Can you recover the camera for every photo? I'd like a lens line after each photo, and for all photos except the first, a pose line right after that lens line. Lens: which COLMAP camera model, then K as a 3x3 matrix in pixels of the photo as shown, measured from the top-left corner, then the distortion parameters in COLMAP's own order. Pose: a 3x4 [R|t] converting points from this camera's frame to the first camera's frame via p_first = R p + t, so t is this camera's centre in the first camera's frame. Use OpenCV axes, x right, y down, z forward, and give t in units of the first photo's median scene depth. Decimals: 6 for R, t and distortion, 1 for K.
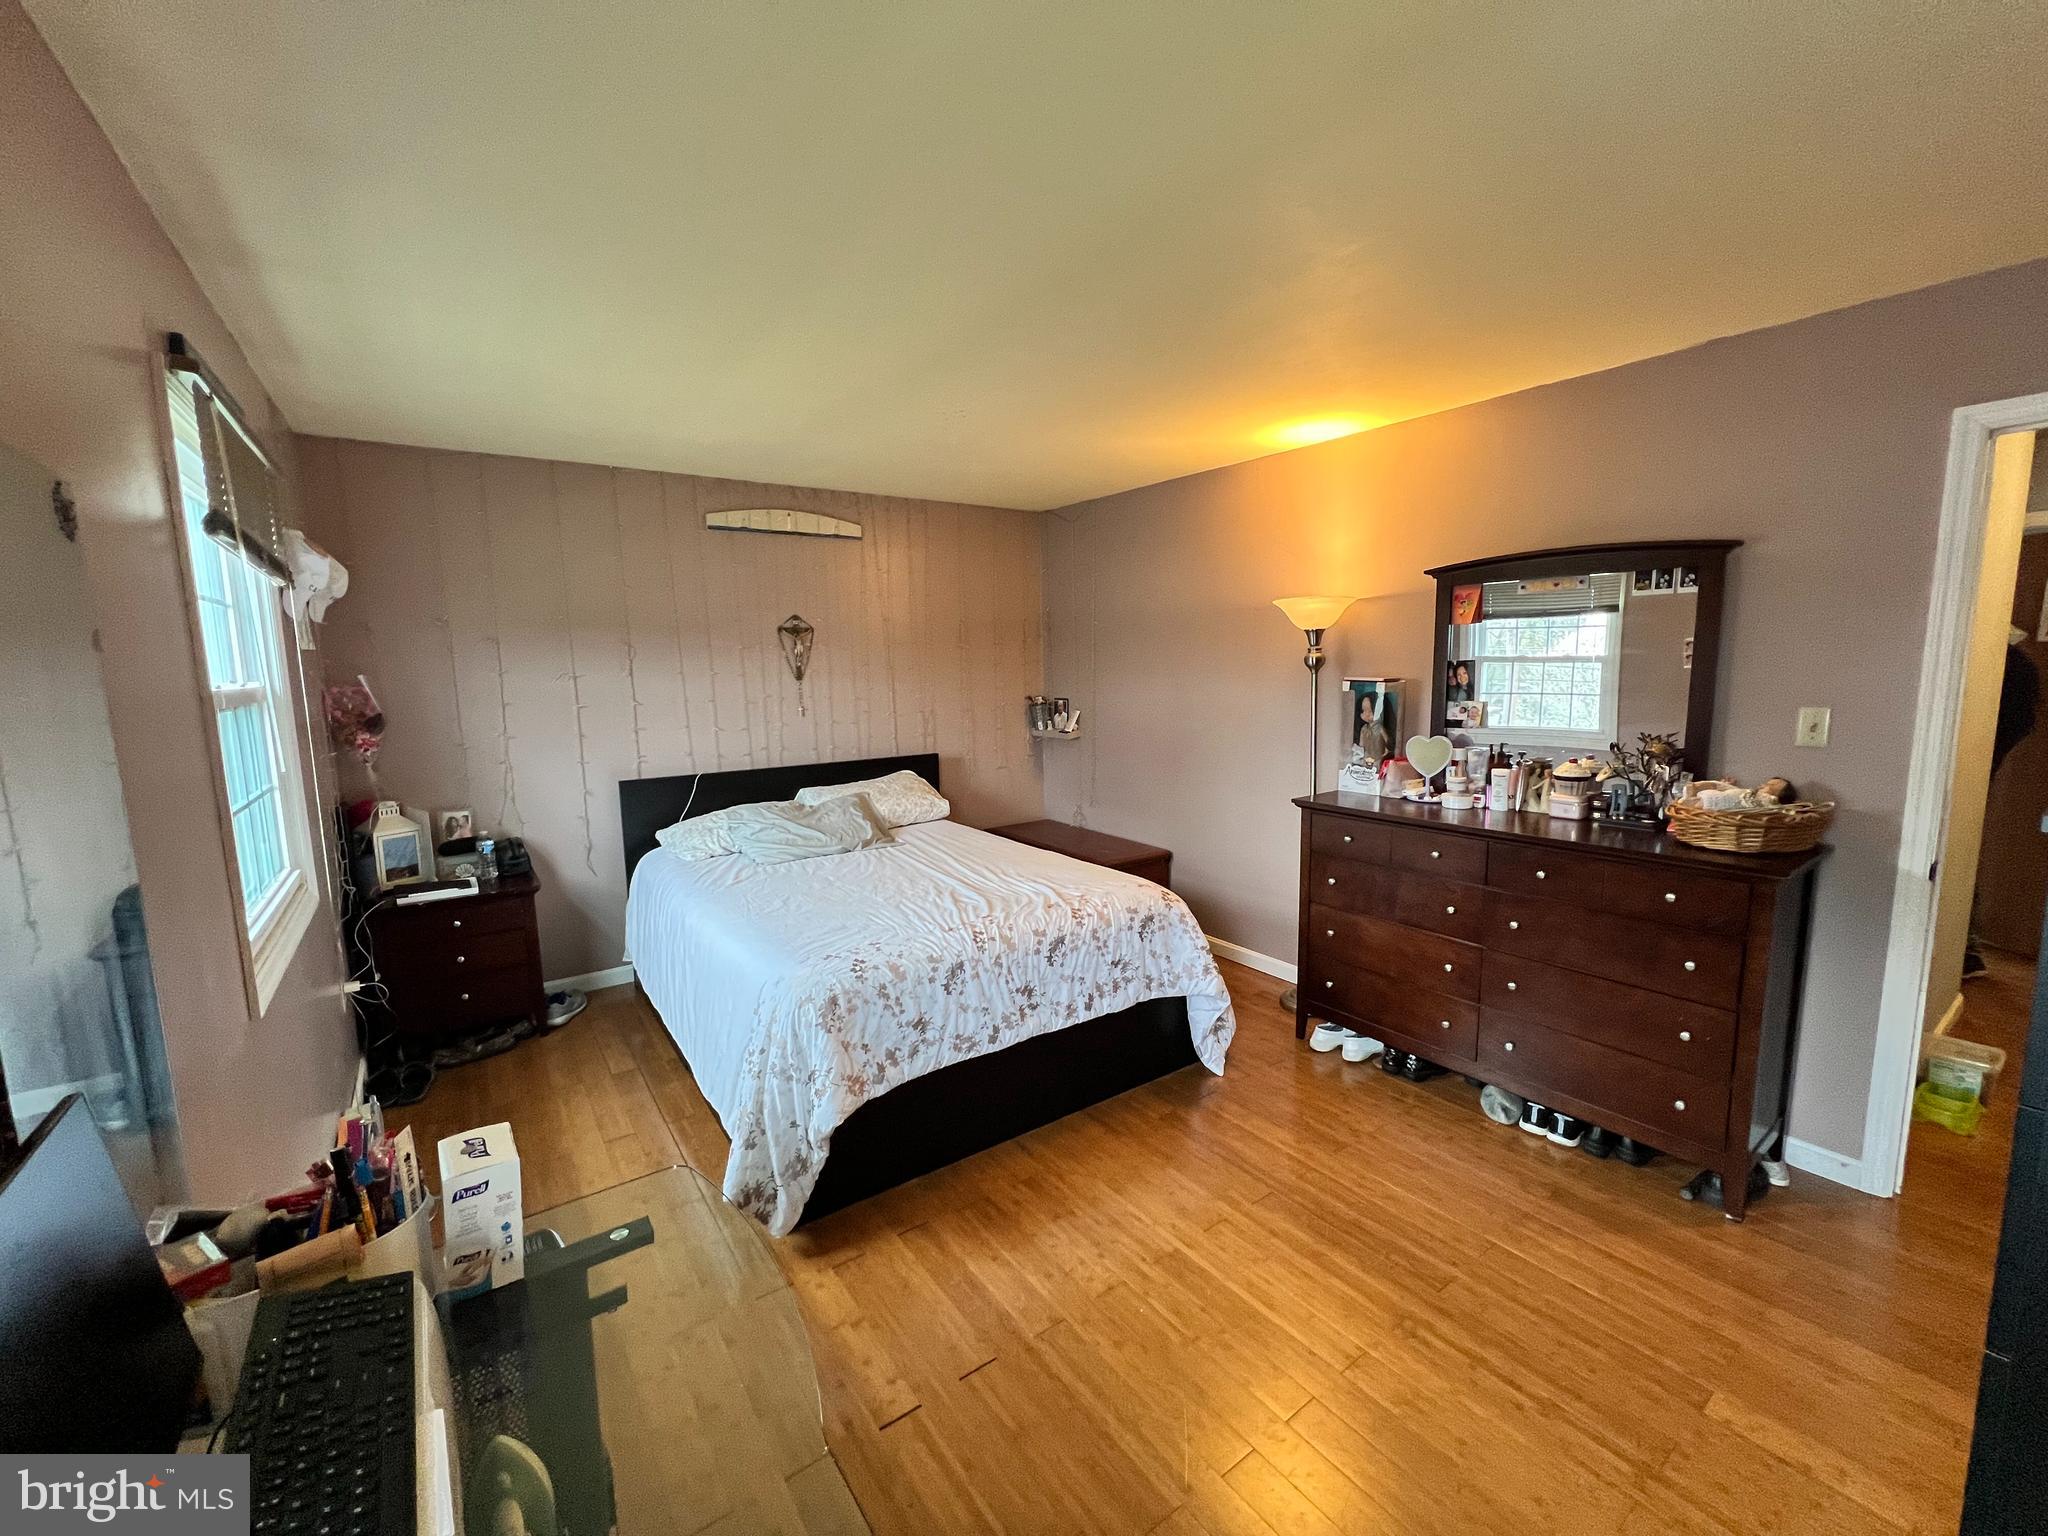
lens RADIAL K [[826.3, 0, 1024.0], [0, 826.3, 768.0], [0, 0, 1]] dist [0.000512, -0.000049]
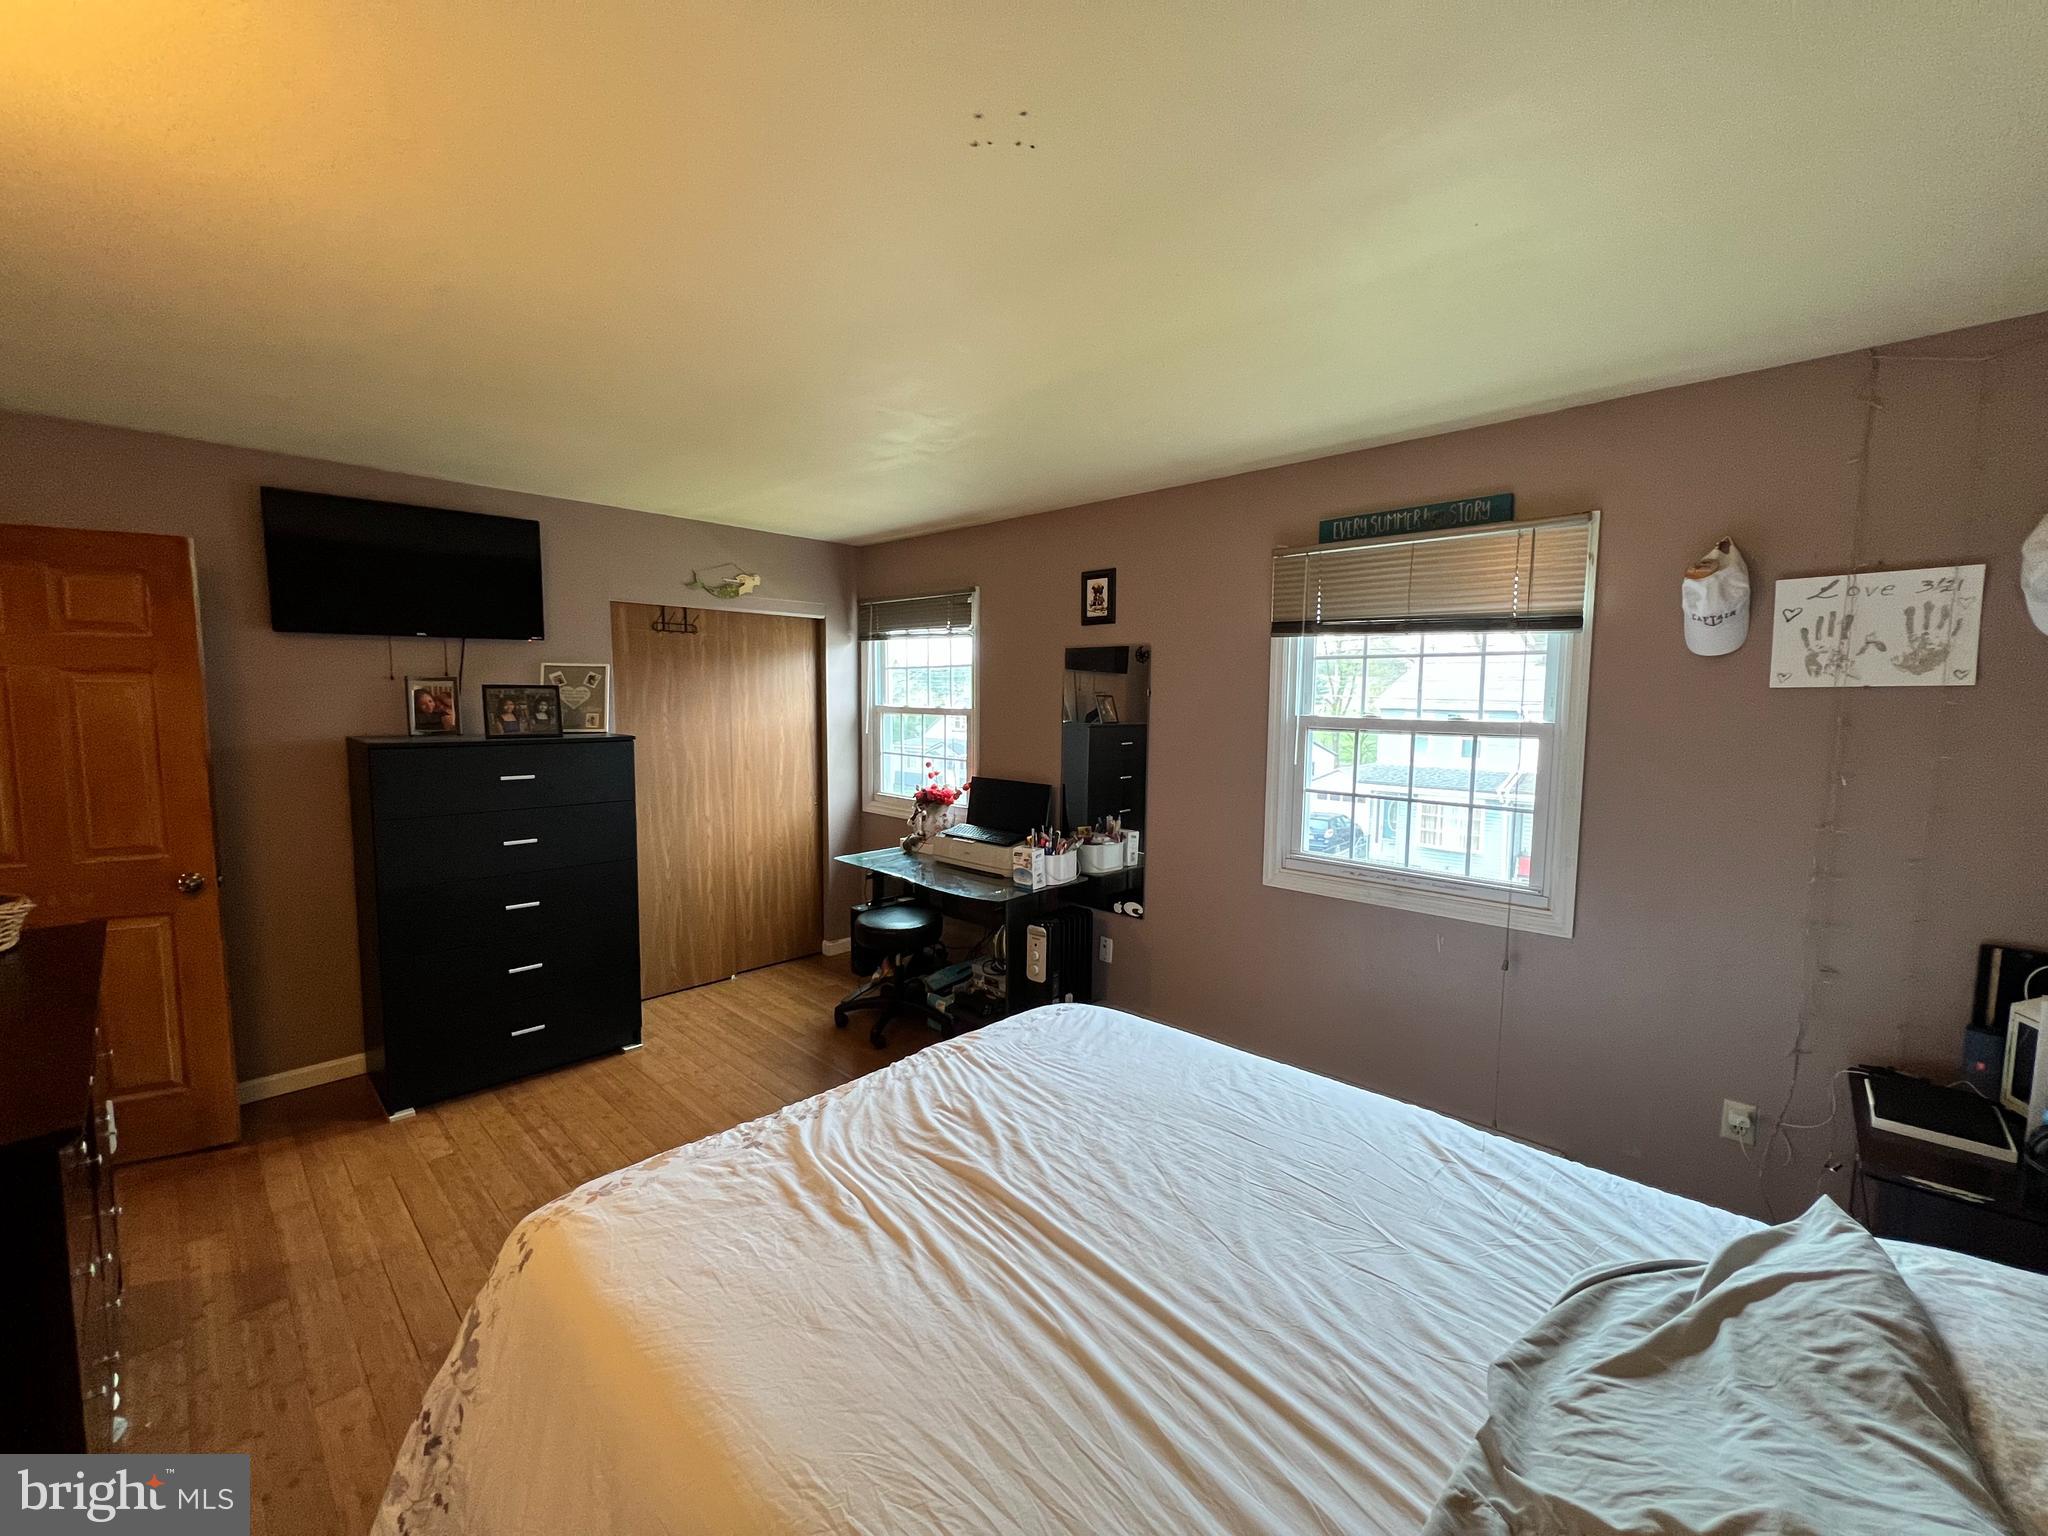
lens RADIAL K [[826.3, 0, 1024.0], [0, 826.3, 768.0], [0, 0, 1]] dist [0.000512, -0.000049]
pose [[-0.981800, 0.026468, -0.188067, -0.012685], [-0.016085, 0.975095, 0.221202, -0.216434], [0.189238, 0.220201, -0.956923, 1.534913]]
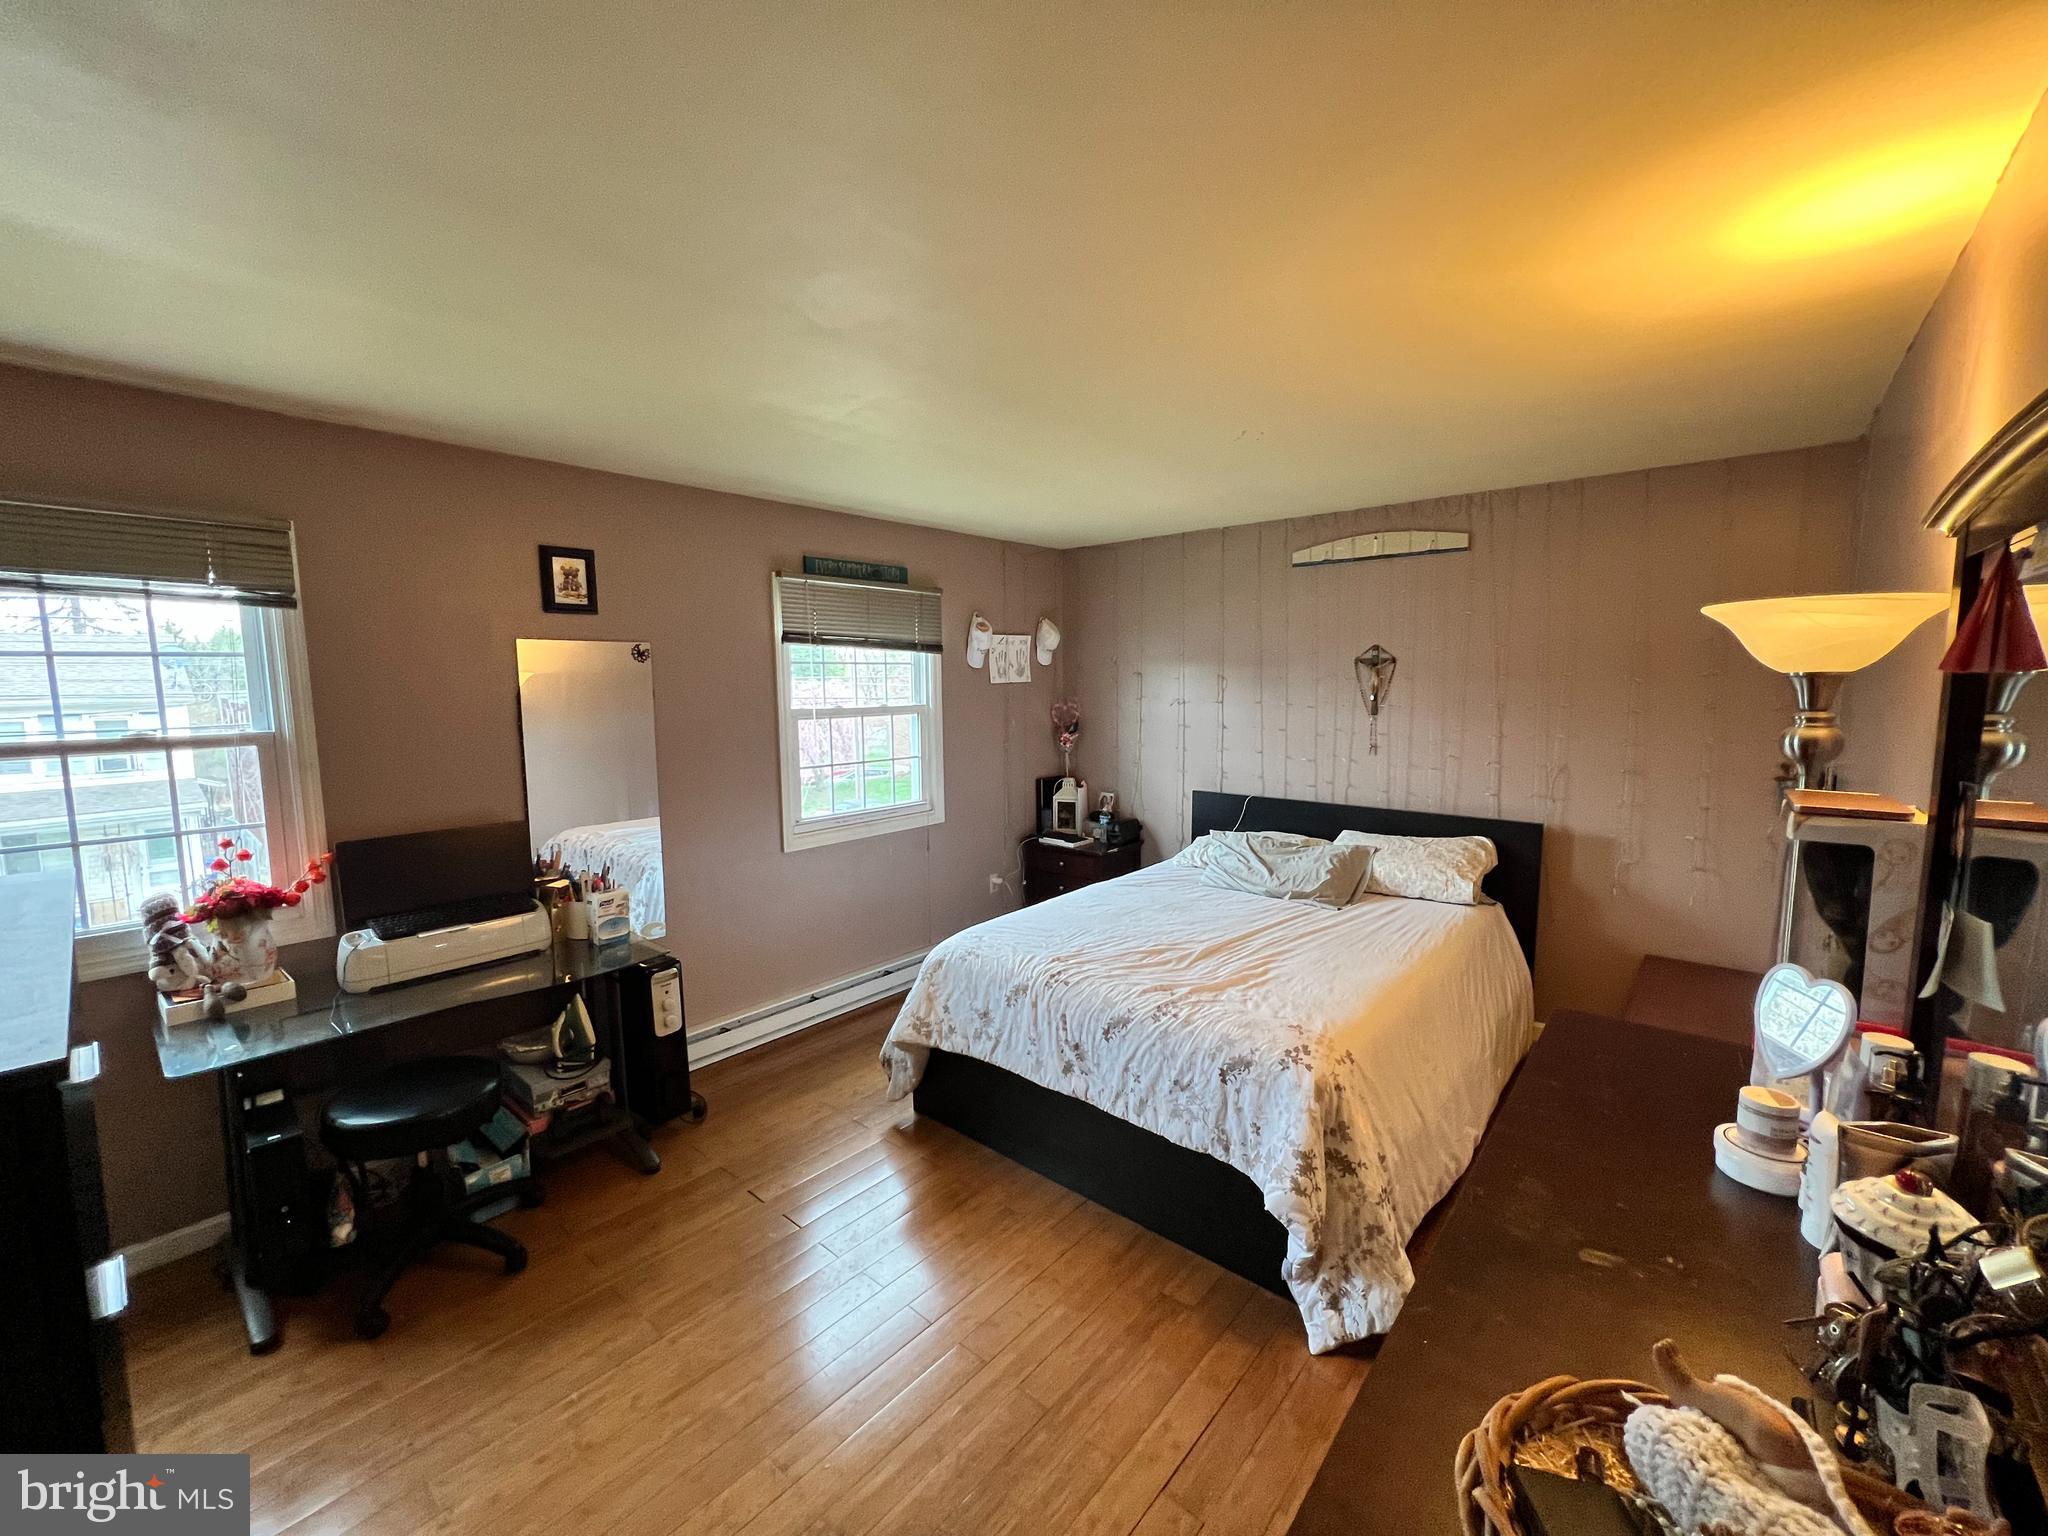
lens RADIAL K [[823.1, 0, 1021.2], [0, 823.1, 768.9], [0, 0, 1]] dist [-0.001617, 0.000062]
pose [[0.237794, 0.122748, -0.963528, 0.799728], [-0.125036, 0.987598, 0.094956, -0.127959], [0.963234, 0.097896, 0.250192, 0.597064]]
